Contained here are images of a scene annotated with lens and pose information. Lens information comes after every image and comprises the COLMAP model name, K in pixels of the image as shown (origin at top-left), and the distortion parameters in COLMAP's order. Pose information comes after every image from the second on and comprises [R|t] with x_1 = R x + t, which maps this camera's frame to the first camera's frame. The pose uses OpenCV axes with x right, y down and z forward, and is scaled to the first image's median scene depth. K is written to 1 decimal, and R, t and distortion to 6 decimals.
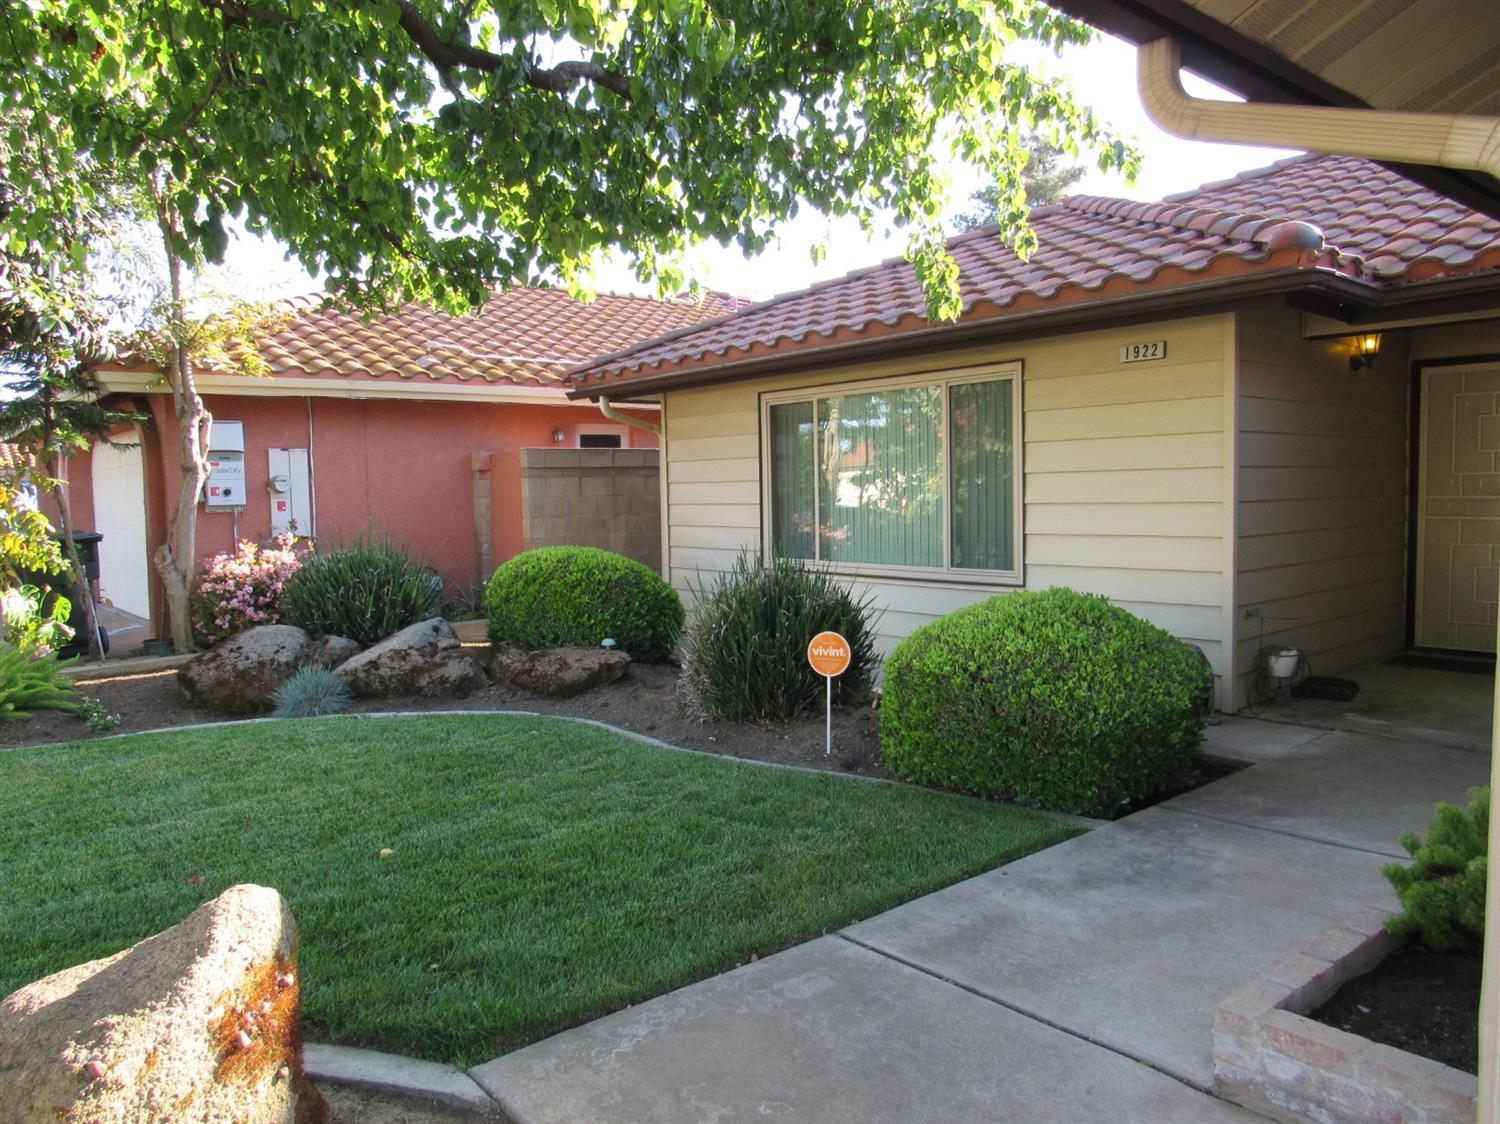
lens RADIAL K [[1072.3, 0, 757.1], [0, 1072.3, 557.1], [0, 0, 1]] dist [-0.024577, 0.002242]
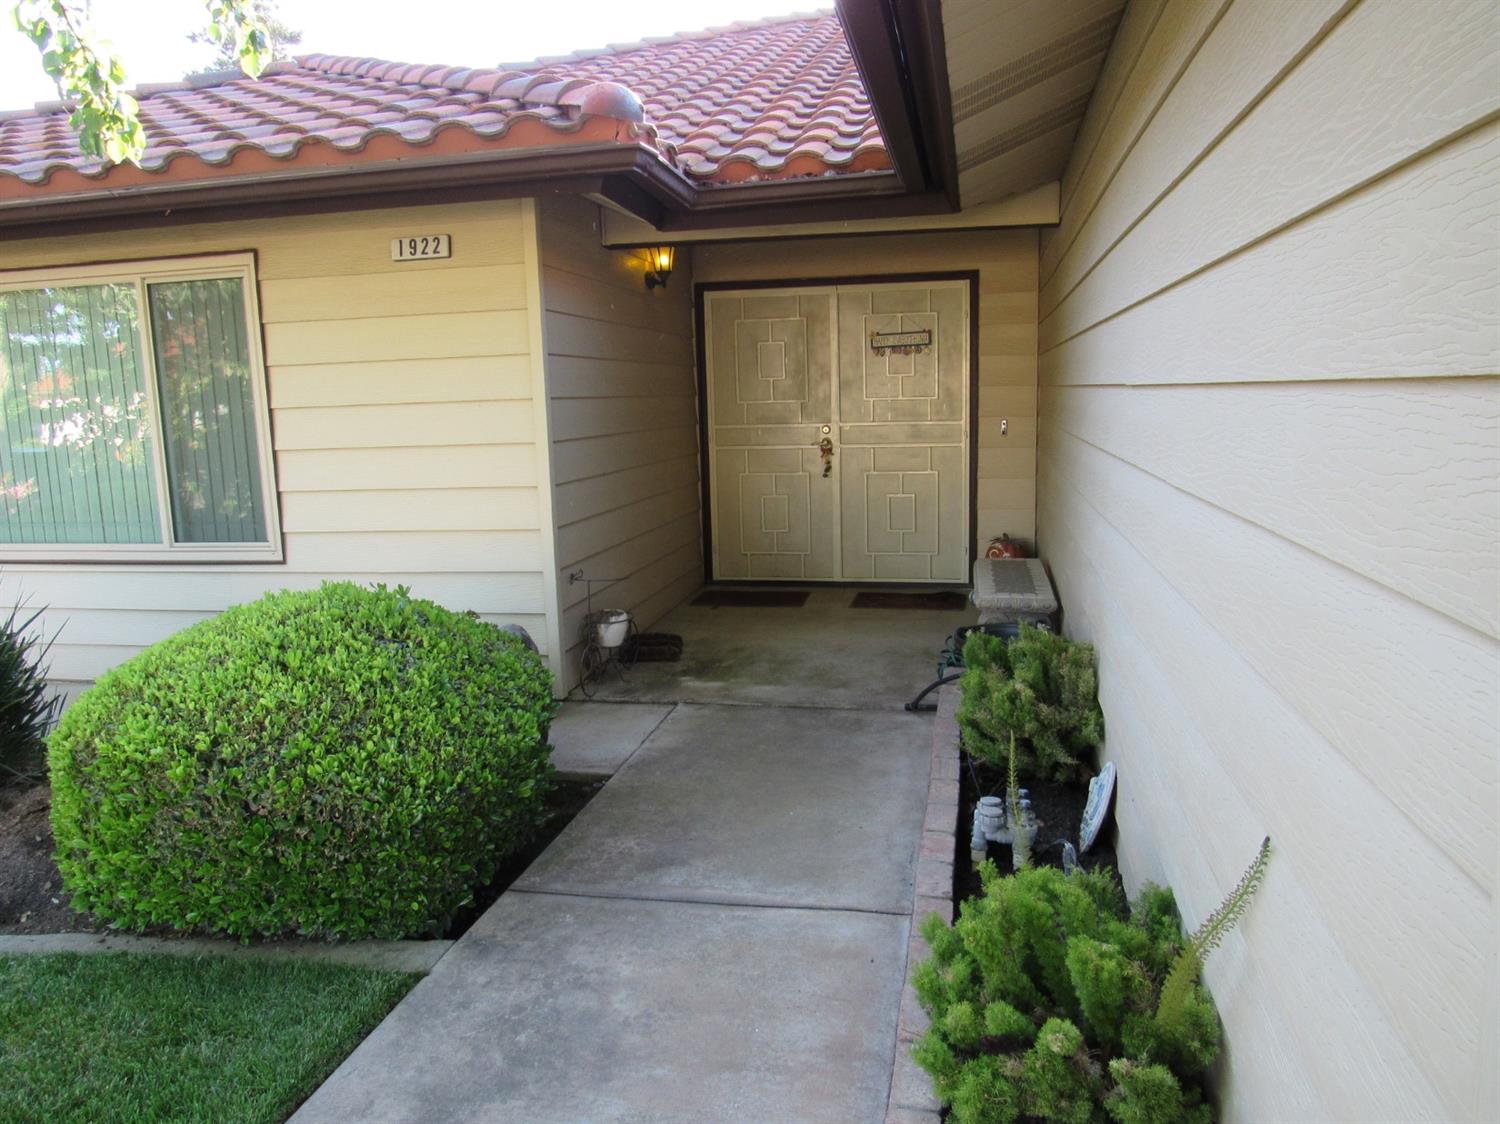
lens RADIAL K [[1072.3, 0, 757.1], [0, 1072.3, 557.1], [0, 0, 1]] dist [-0.024577, 0.002242]
pose [[0.789208, -0.095894, 0.606594, 0.087229], [0.053847, 0.994735, 0.087196, -0.033751], [-0.611761, -0.036153, 0.790216, 0.315532]]
